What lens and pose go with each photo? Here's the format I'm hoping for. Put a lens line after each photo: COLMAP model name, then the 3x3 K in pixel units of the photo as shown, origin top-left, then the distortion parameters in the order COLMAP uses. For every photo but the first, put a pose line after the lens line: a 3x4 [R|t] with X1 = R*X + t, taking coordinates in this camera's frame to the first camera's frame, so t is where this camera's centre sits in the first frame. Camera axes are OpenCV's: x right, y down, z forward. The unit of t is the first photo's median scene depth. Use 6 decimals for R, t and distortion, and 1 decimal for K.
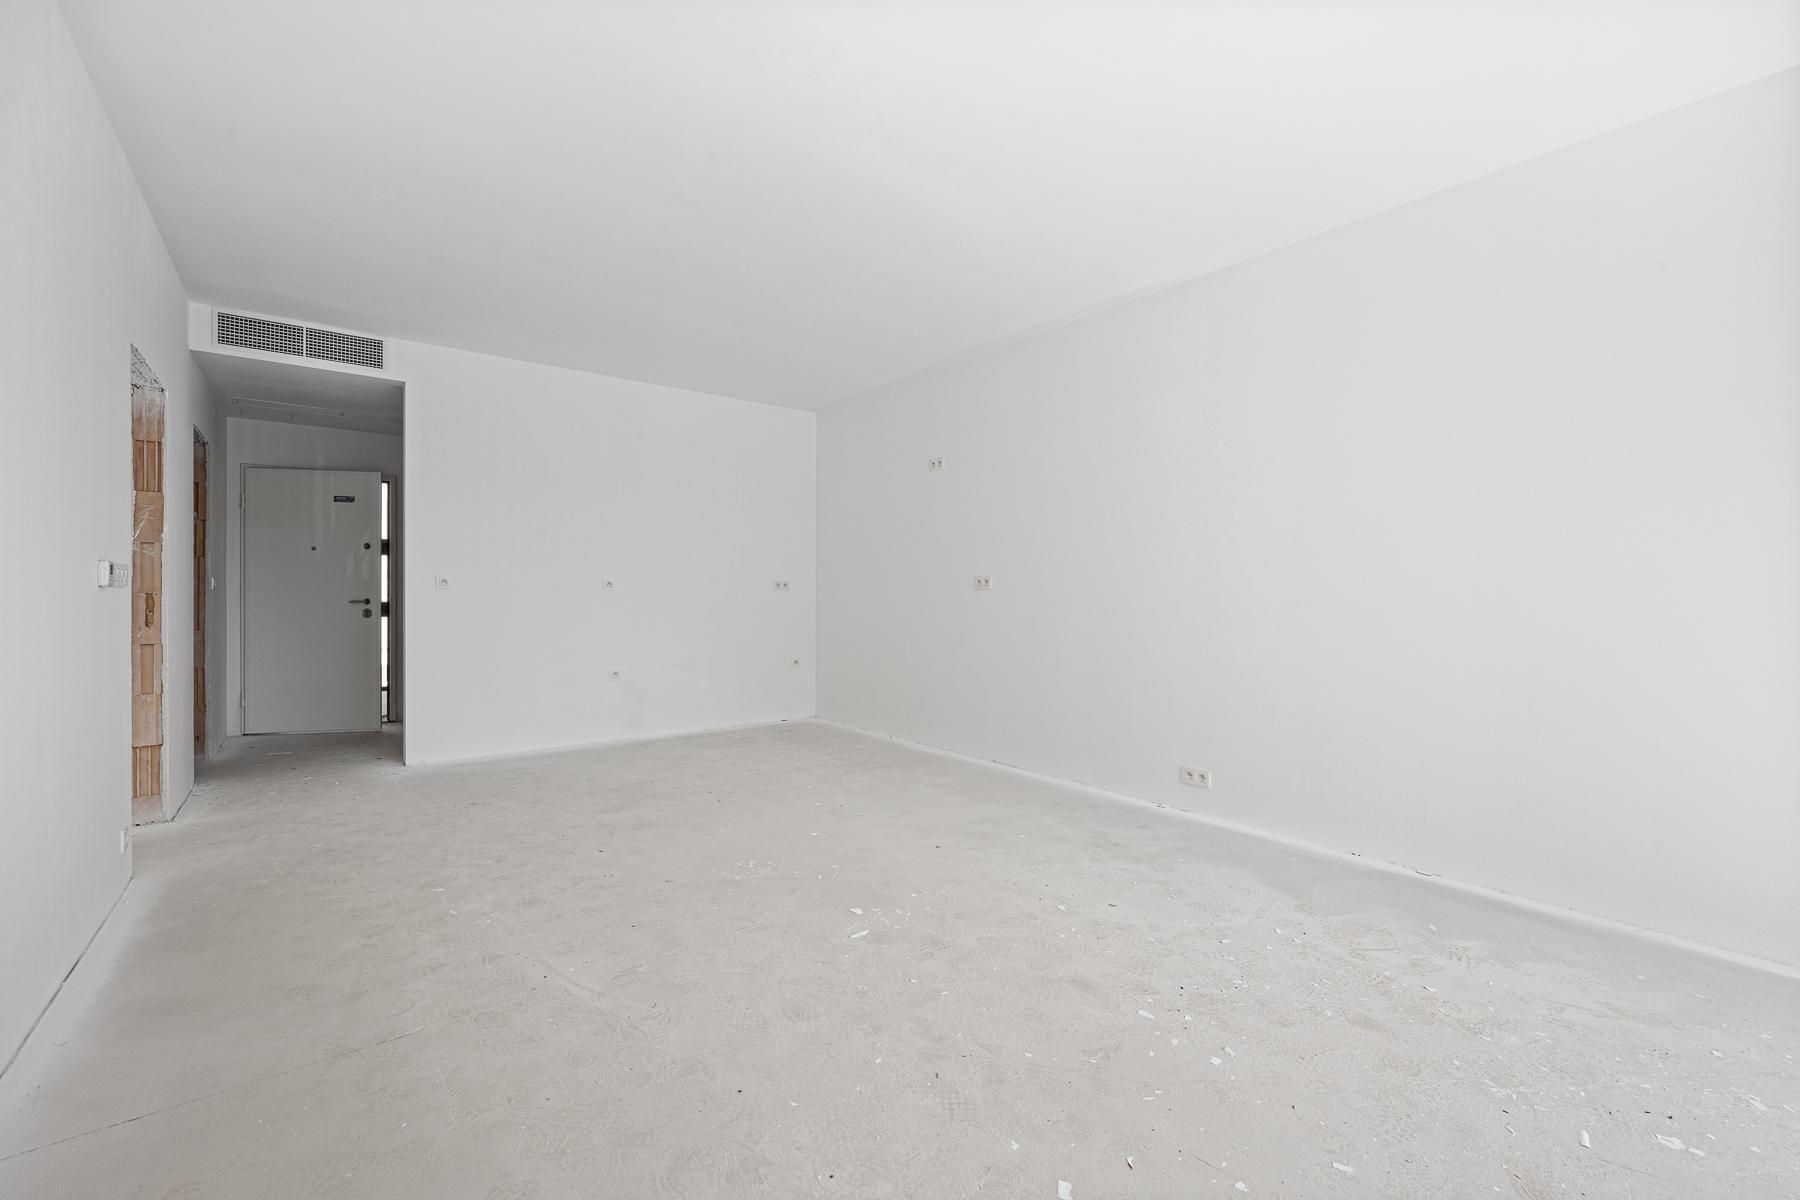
lens RADIAL K [[744.2, 0, 908.0], [0, 744.2, 599.7], [0, 0, 1]] dist [0.001380, 0.001180]
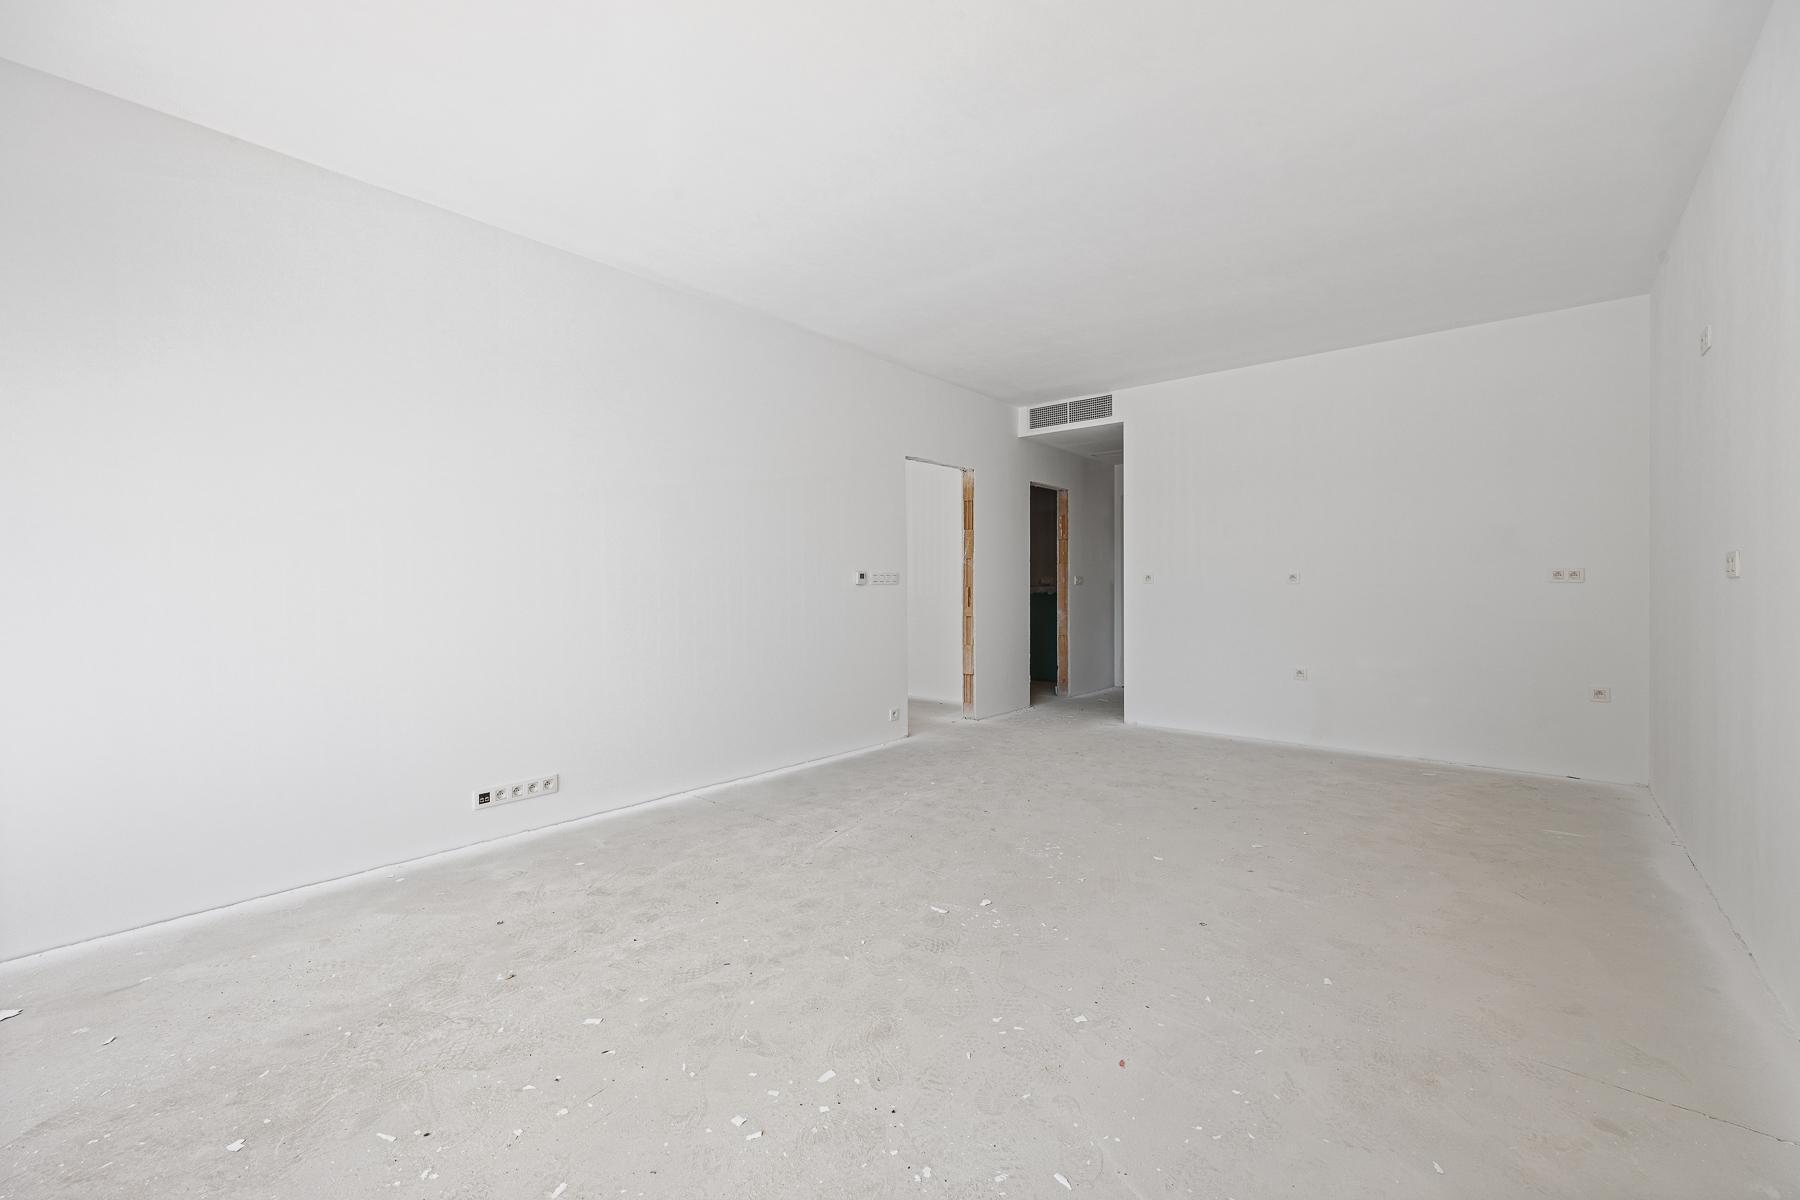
lens RADIAL K [[744.2, 0, 908.2], [0, 744.2, 590.5], [0, 0, 1]] dist [0.001380, 0.001180]
pose [[0.189107, 0.002374, -0.981954, 0.600543], [-0.007723, 0.999970, 0.000930, -0.001857], [0.981926, 0.007408, 0.189120, 0.472168]]
